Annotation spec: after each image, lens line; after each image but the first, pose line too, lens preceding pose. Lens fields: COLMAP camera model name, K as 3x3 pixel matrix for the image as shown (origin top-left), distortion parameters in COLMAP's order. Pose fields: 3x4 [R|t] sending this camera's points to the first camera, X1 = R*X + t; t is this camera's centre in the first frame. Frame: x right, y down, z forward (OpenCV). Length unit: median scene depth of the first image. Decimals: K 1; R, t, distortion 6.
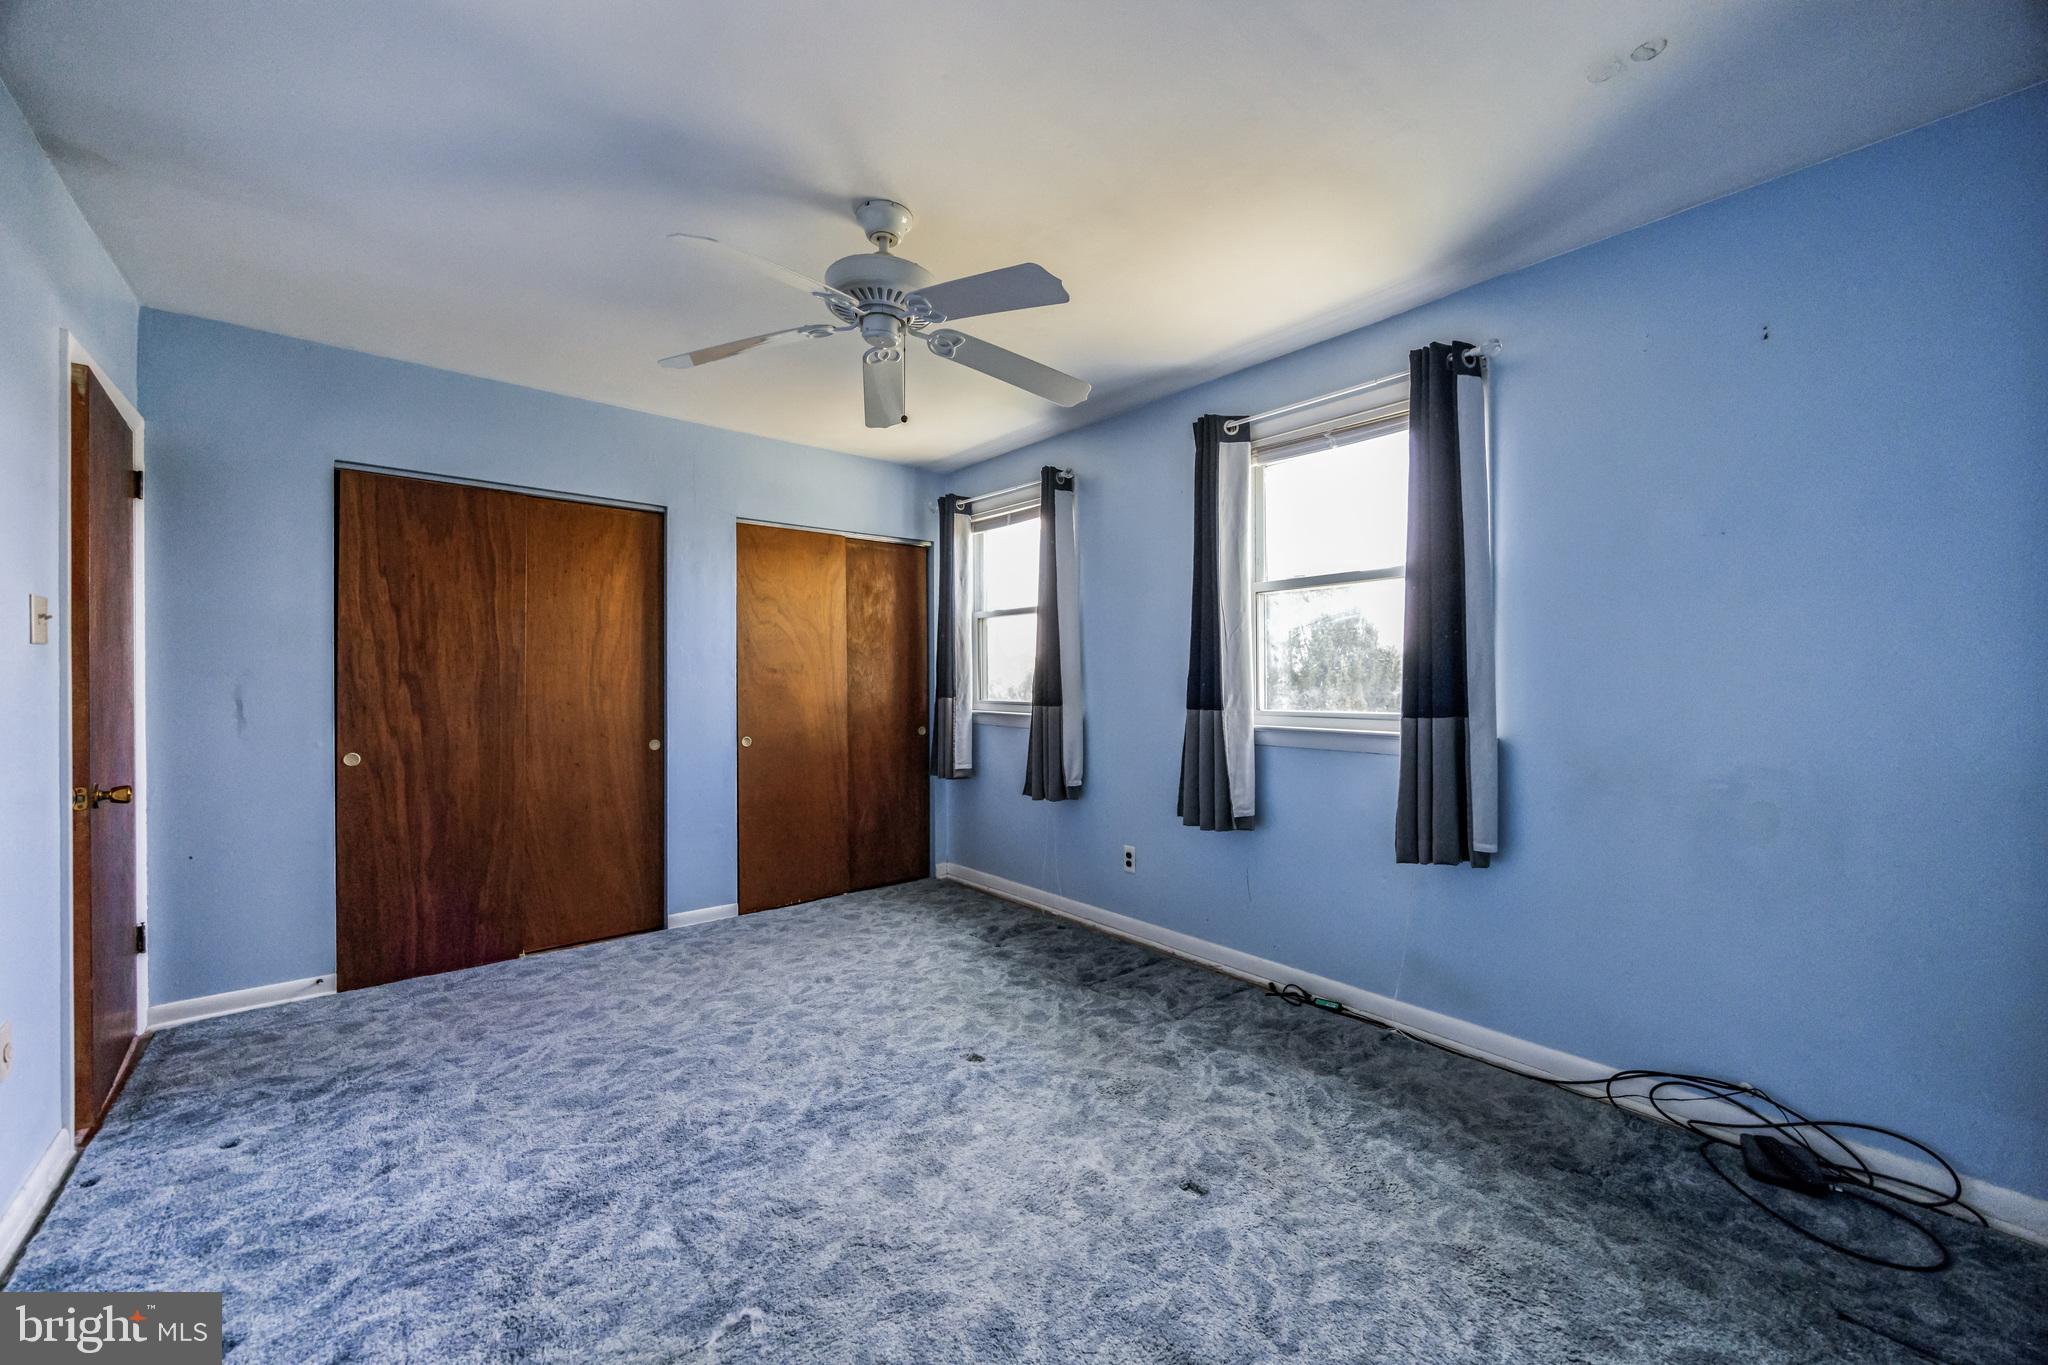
lens RADIAL K [[782.8, 0, 1031.5], [0, 782.8, 687.0], [0, 0, 1]] dist [-0.000815, -0.000911]
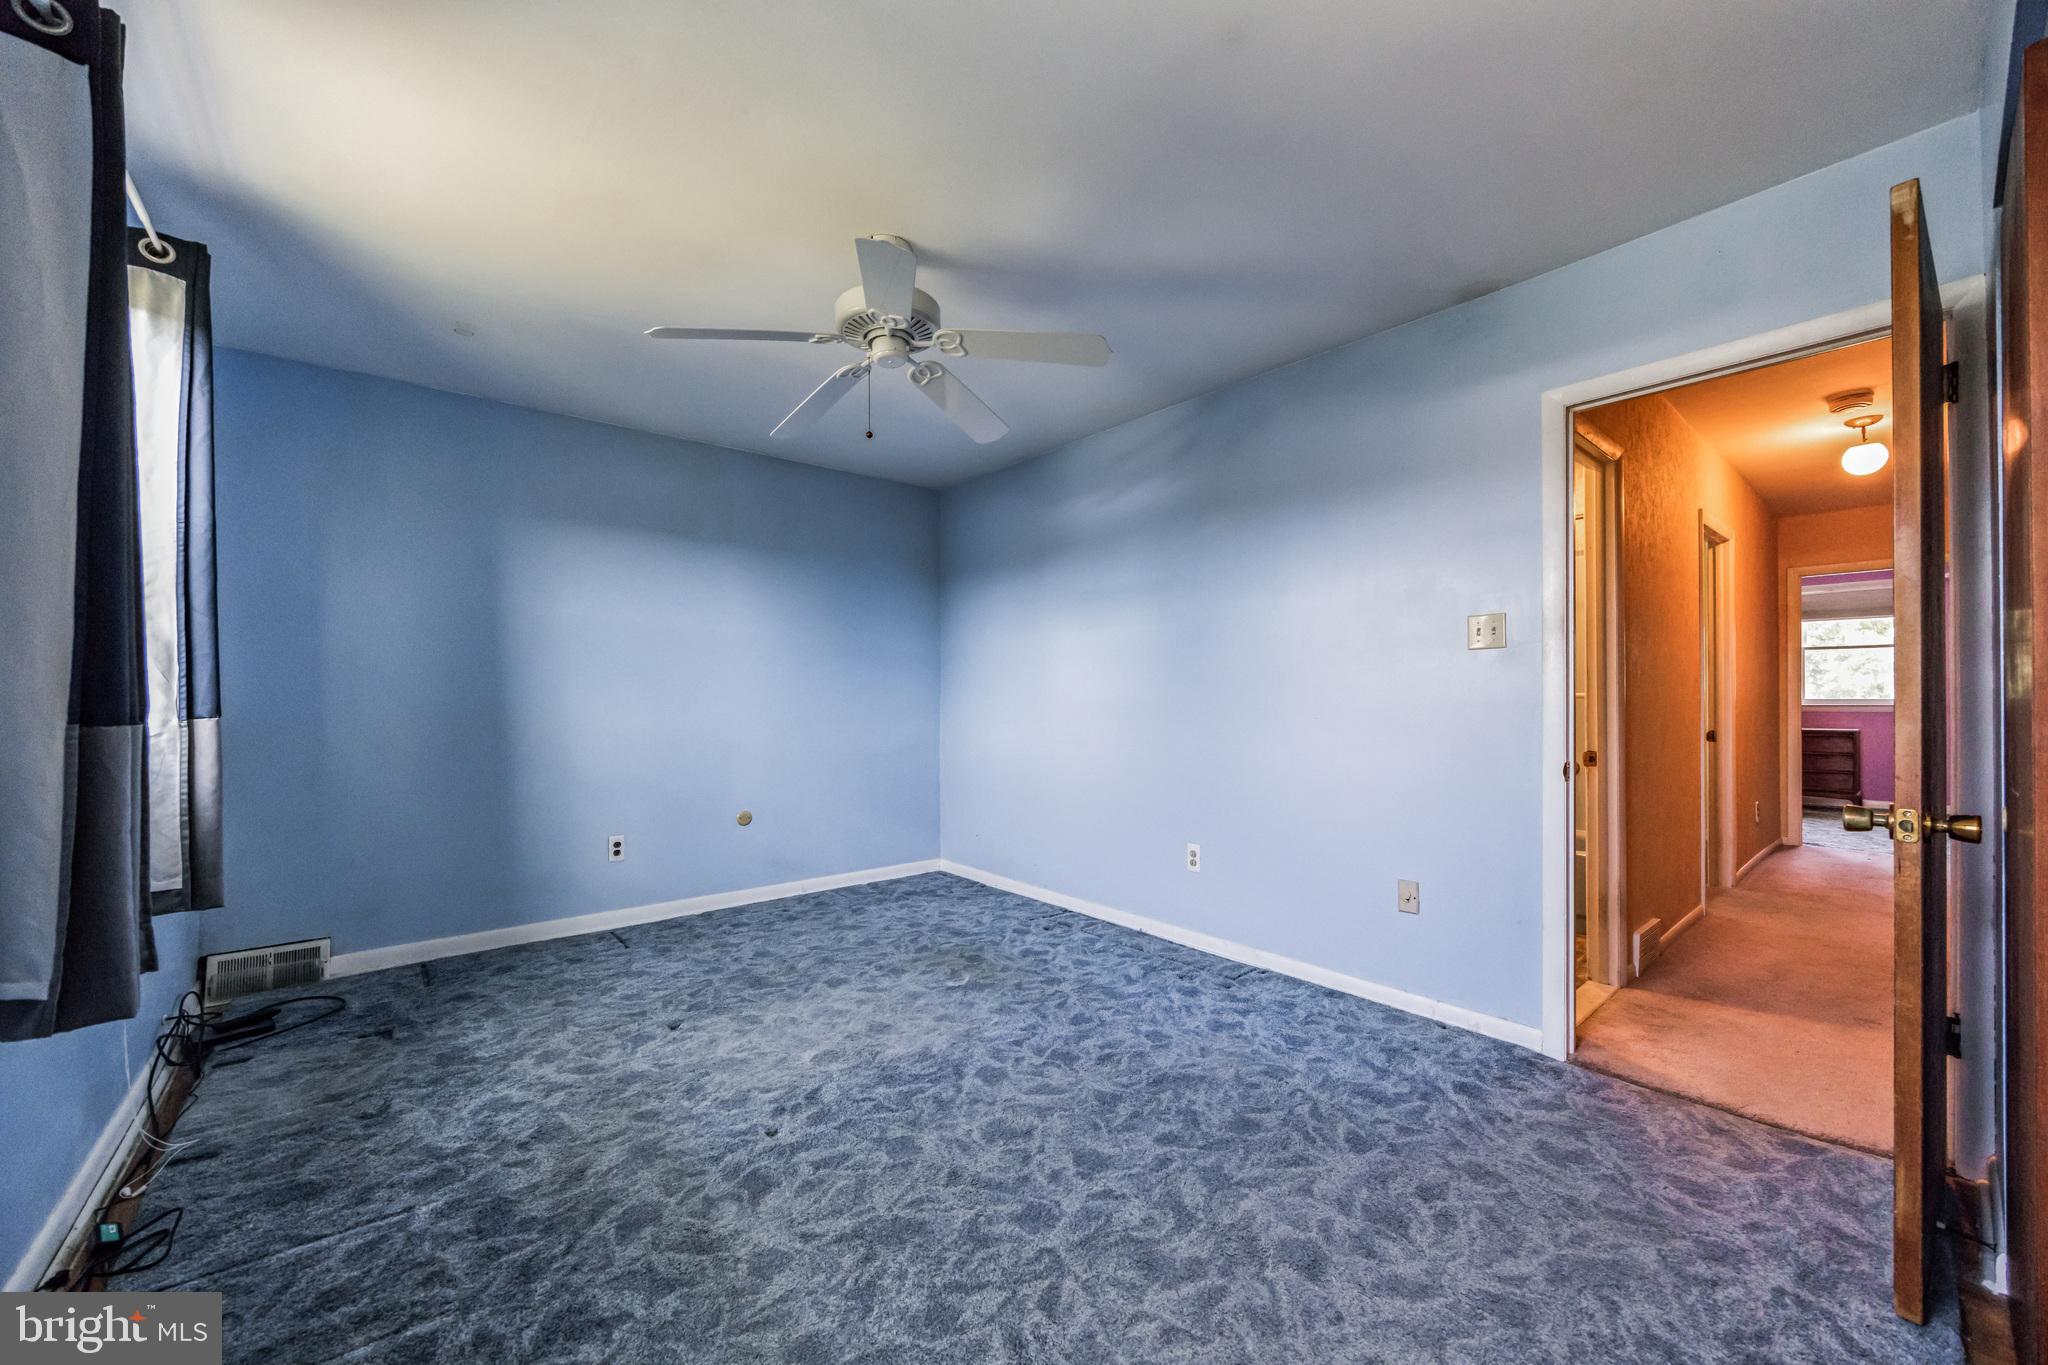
lens RADIAL K [[782.8, 0, 1017.0], [0, 782.8, 691.6], [0, 0, 1]] dist [-0.000815, -0.000911]
pose [[-0.999635, -0.001706, 0.026973, -0.390485], [-0.001876, 0.999979, -0.006282, 0.026120], [-0.026961, -0.006330, -0.999616, 2.066524]]
